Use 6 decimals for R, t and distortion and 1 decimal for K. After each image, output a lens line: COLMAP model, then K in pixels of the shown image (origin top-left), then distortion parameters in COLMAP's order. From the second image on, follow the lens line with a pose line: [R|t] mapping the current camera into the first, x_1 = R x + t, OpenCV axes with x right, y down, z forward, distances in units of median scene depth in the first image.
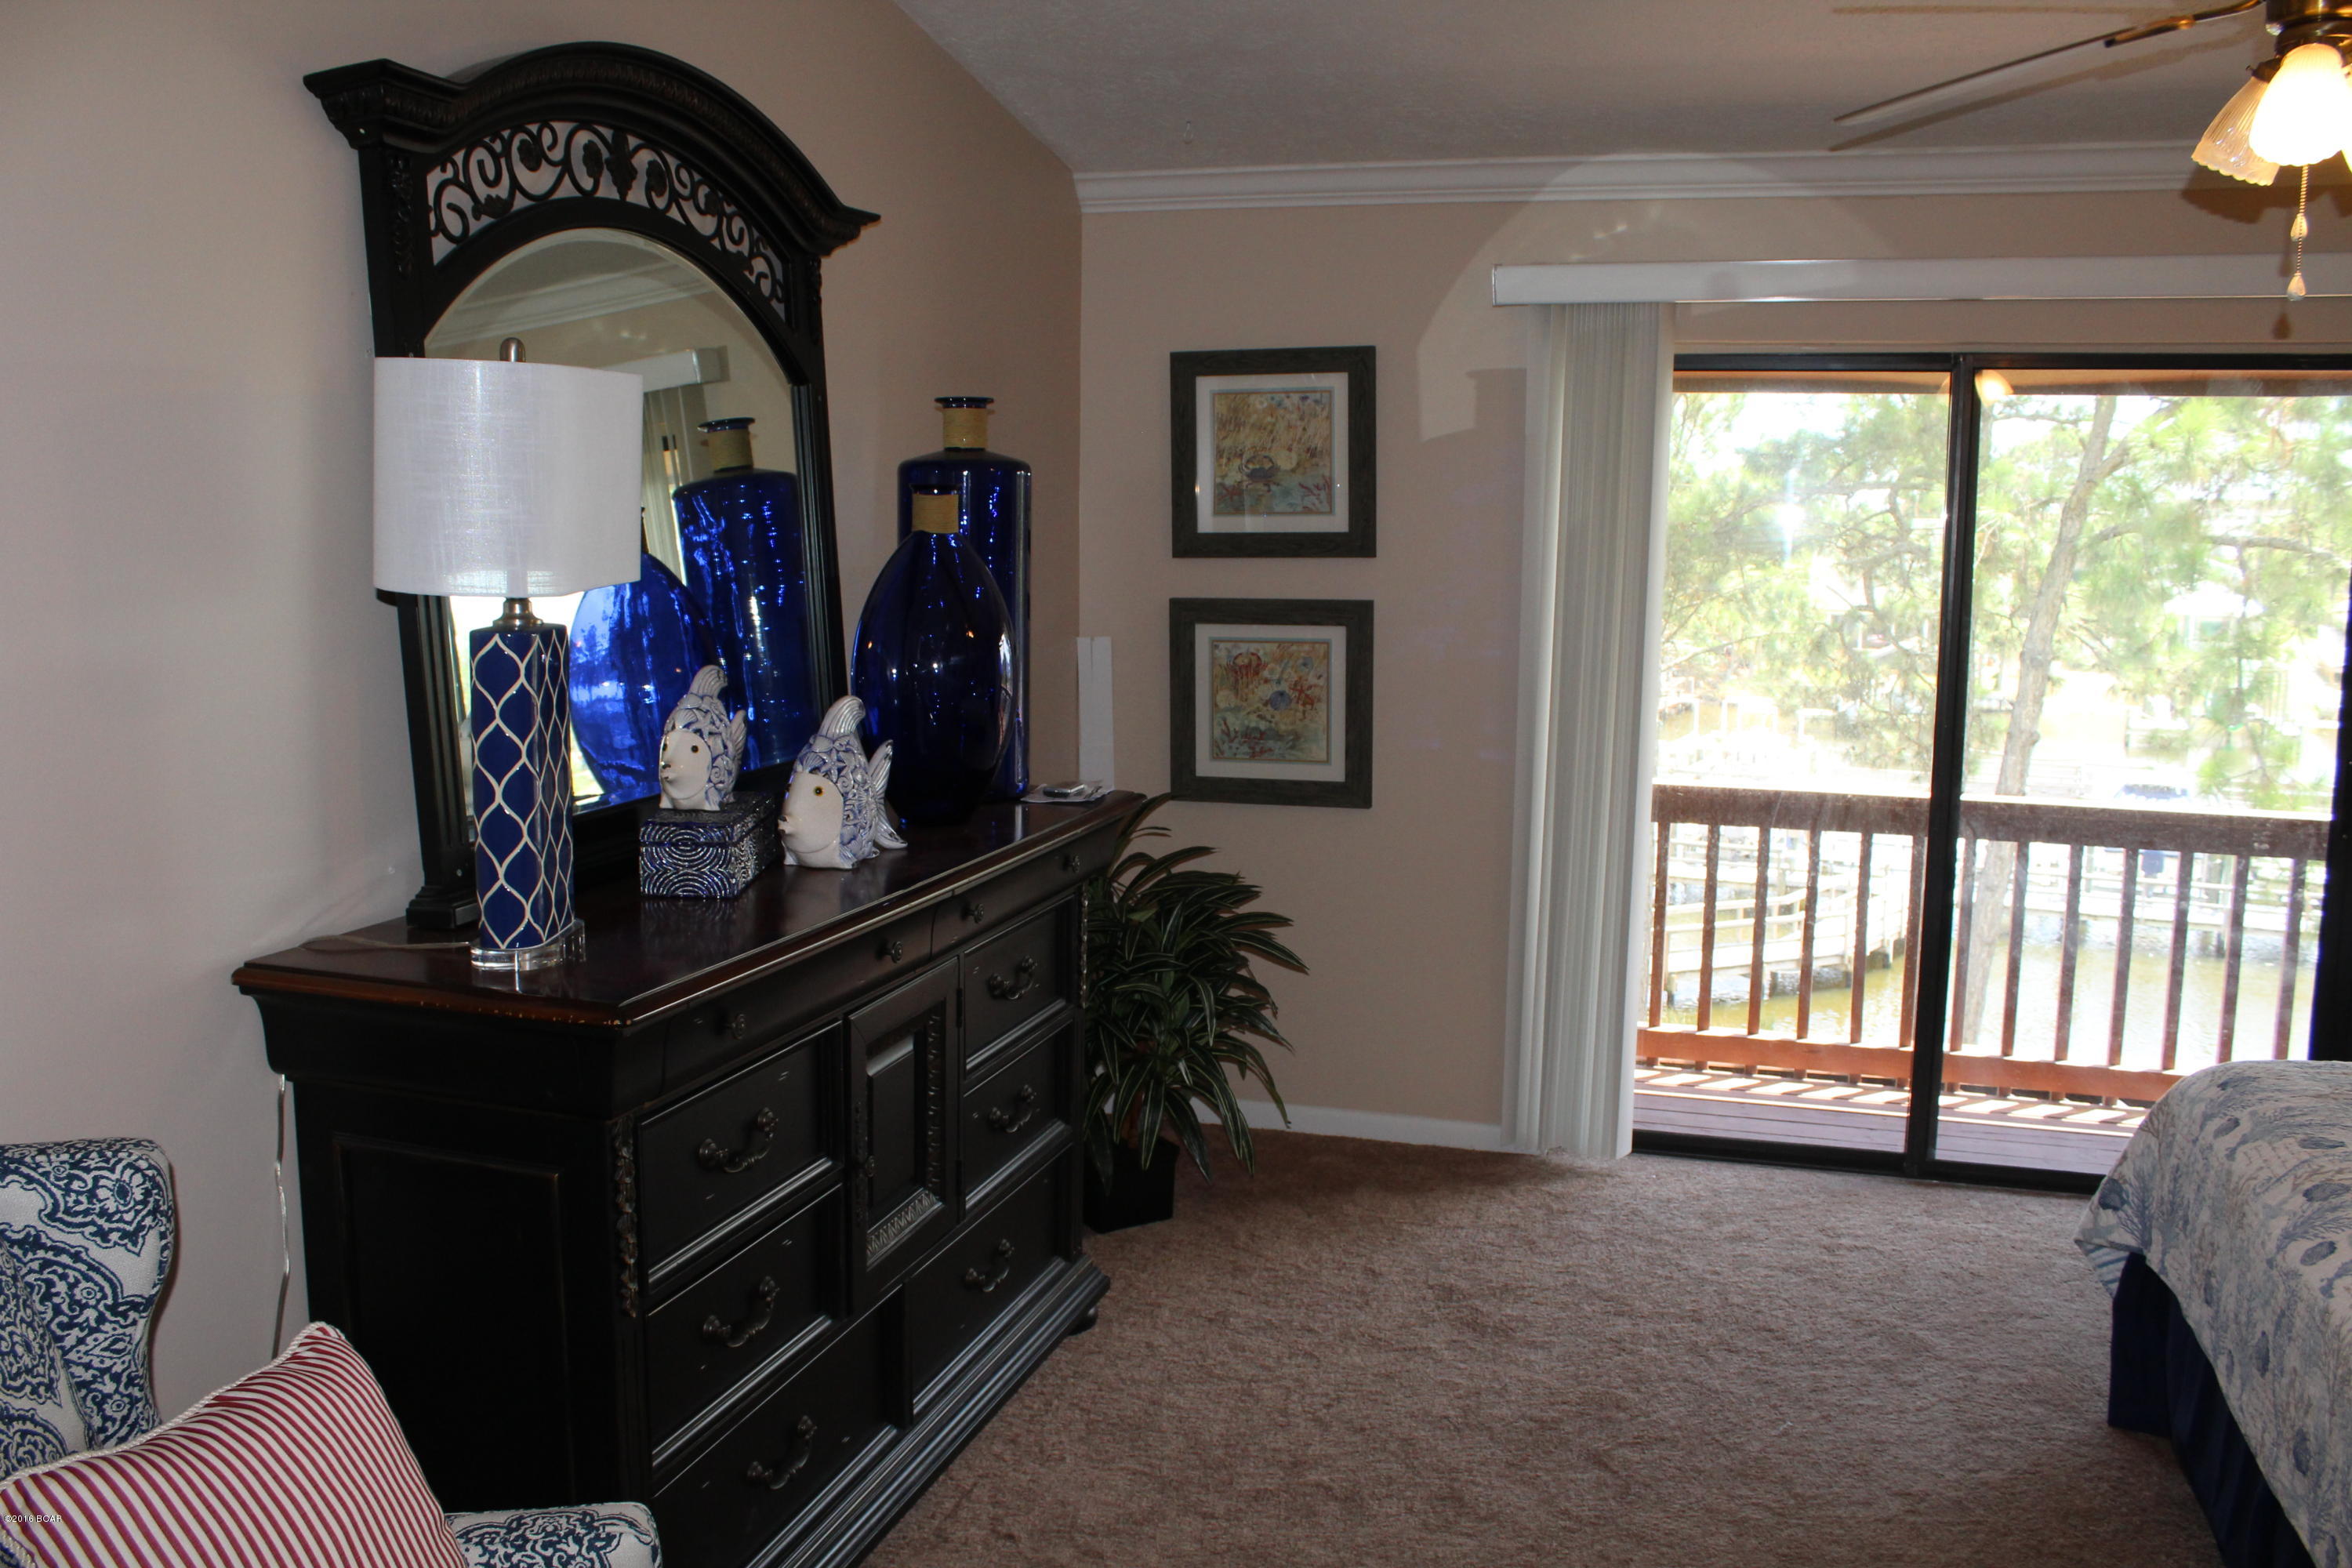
lens RADIAL K [[1935.2, 0, 1174.1], [0, 1935.2, 768.8], [0, 0, 1]] dist [-0.158156, 0.147745]
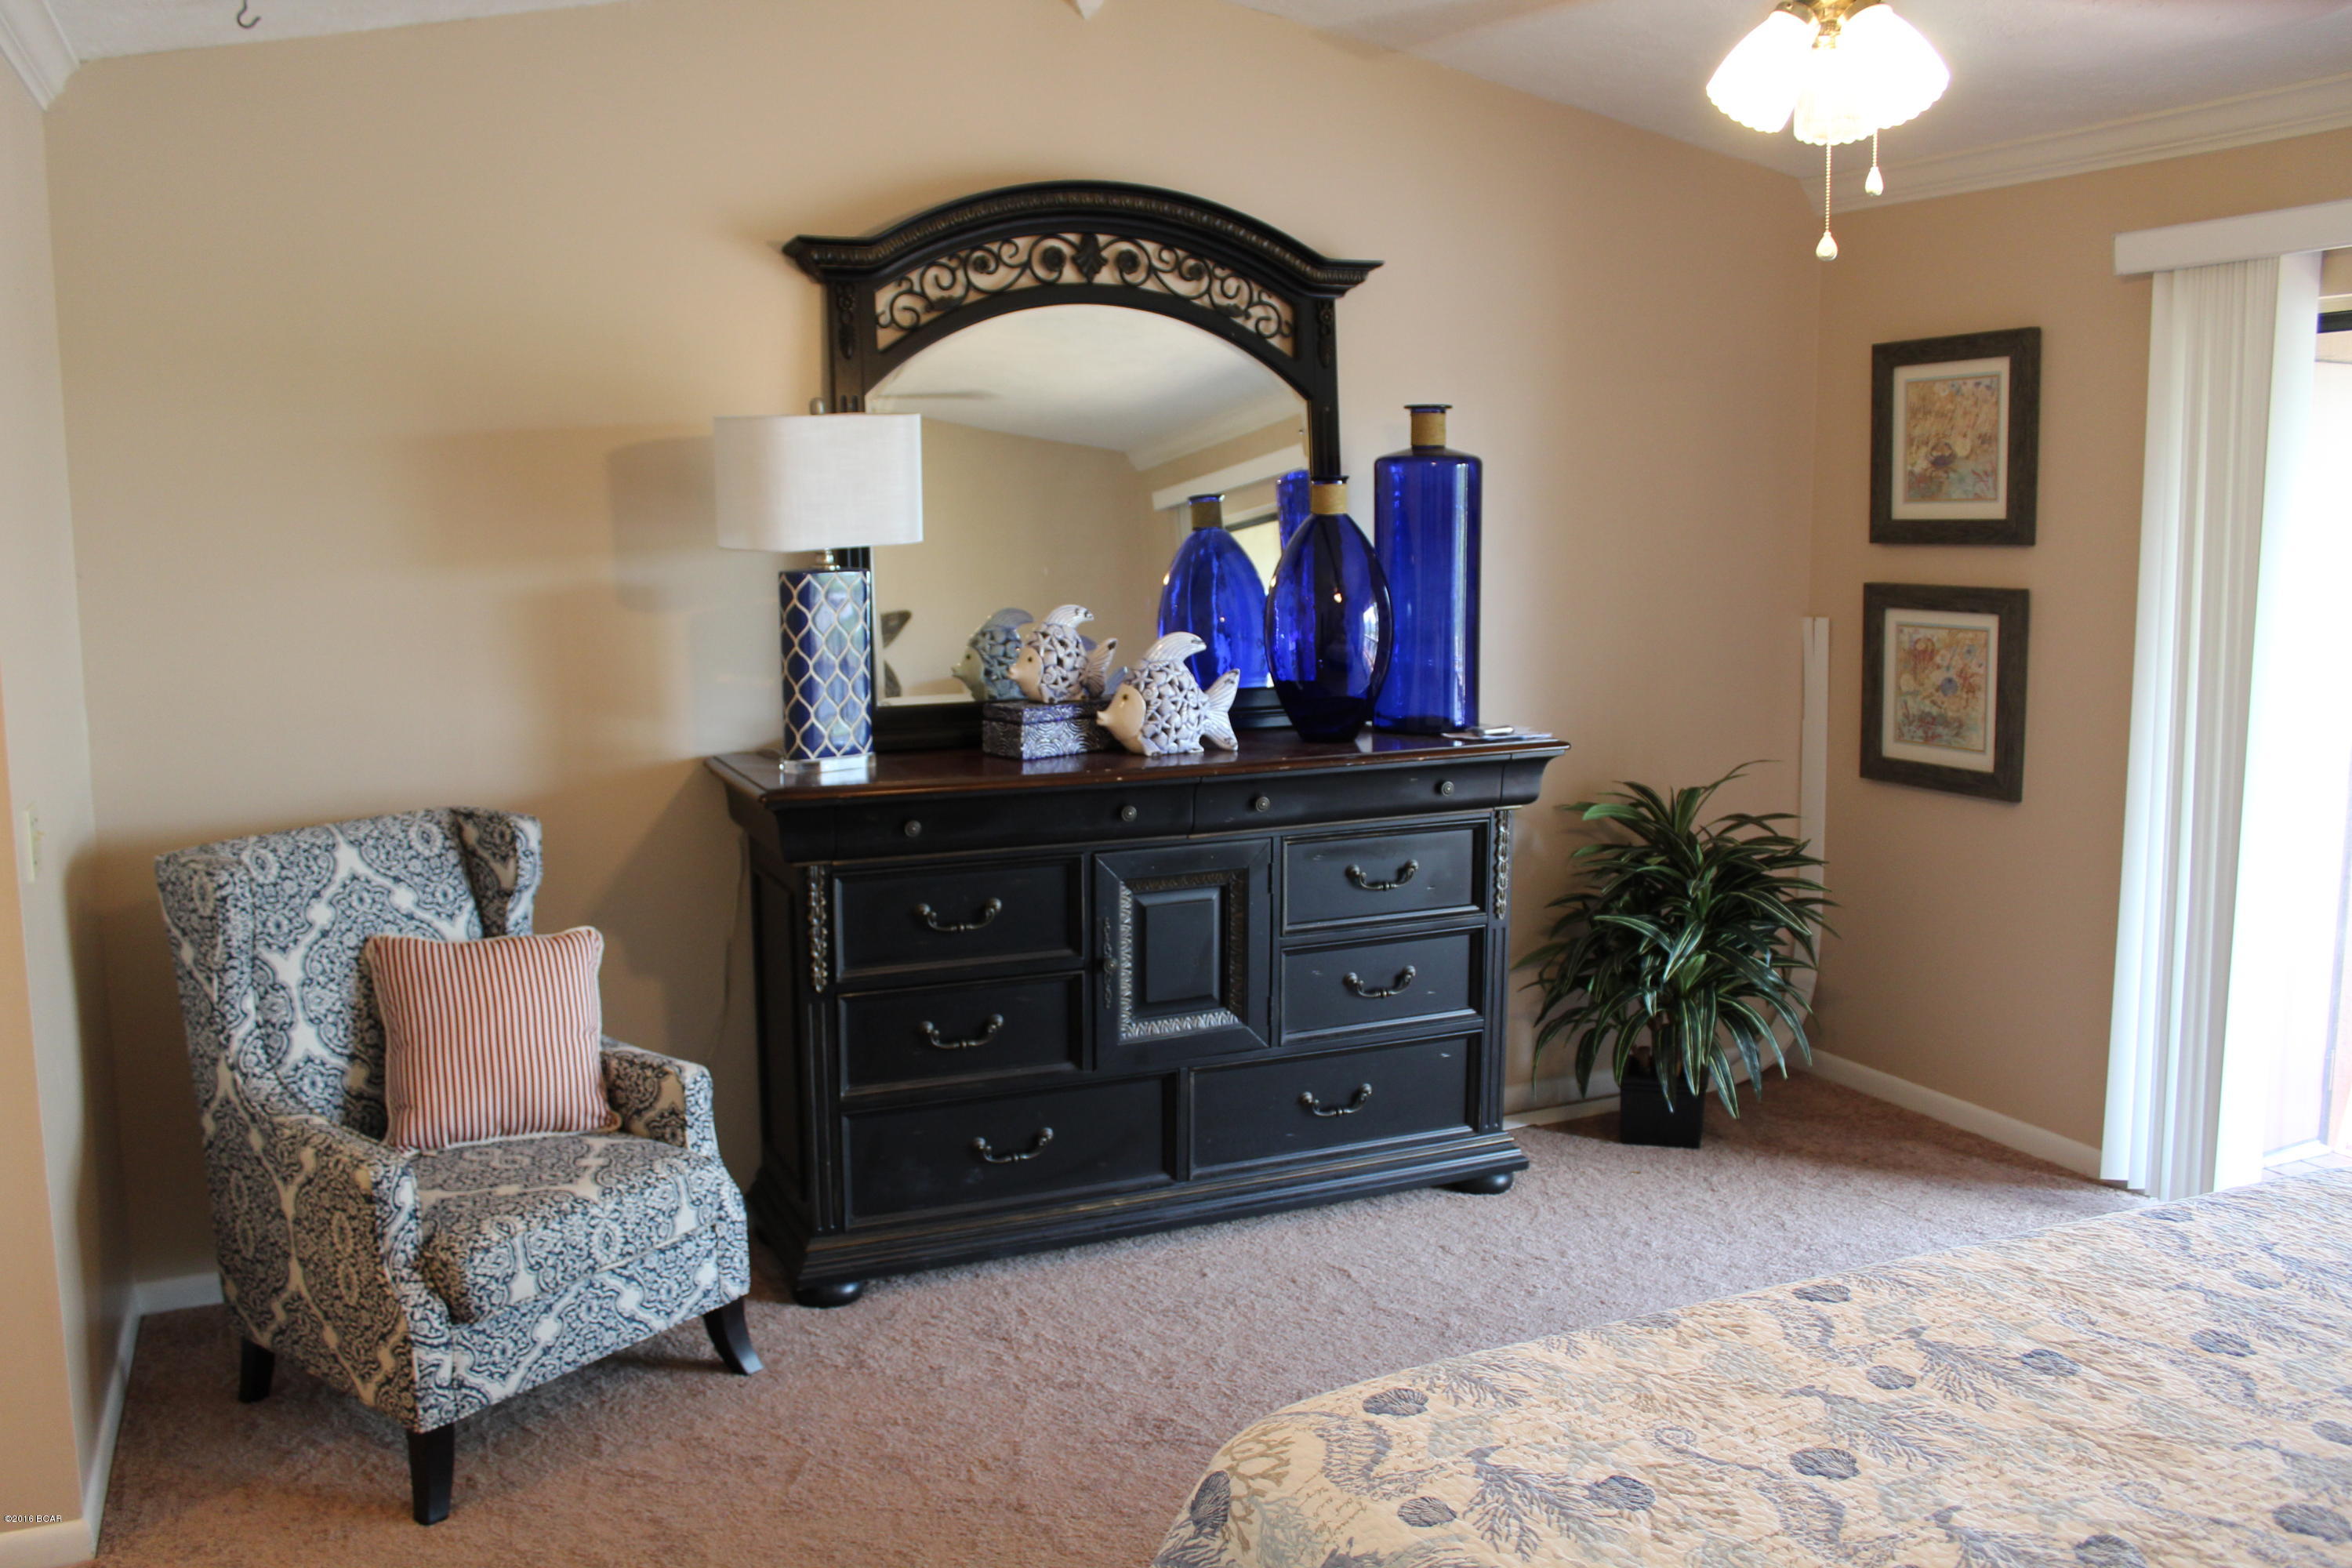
lens RADIAL K [[1935.2, 0, 1169.9], [0, 1935.2, 789.6], [0, 0, 1]] dist [-0.158156, 0.147745]
pose [[0.677526, 0.100882, -0.728547, 0.520408], [-0.087313, 0.994576, 0.056521, -0.002609], [0.730297, 0.025317, 0.682660, 0.036465]]
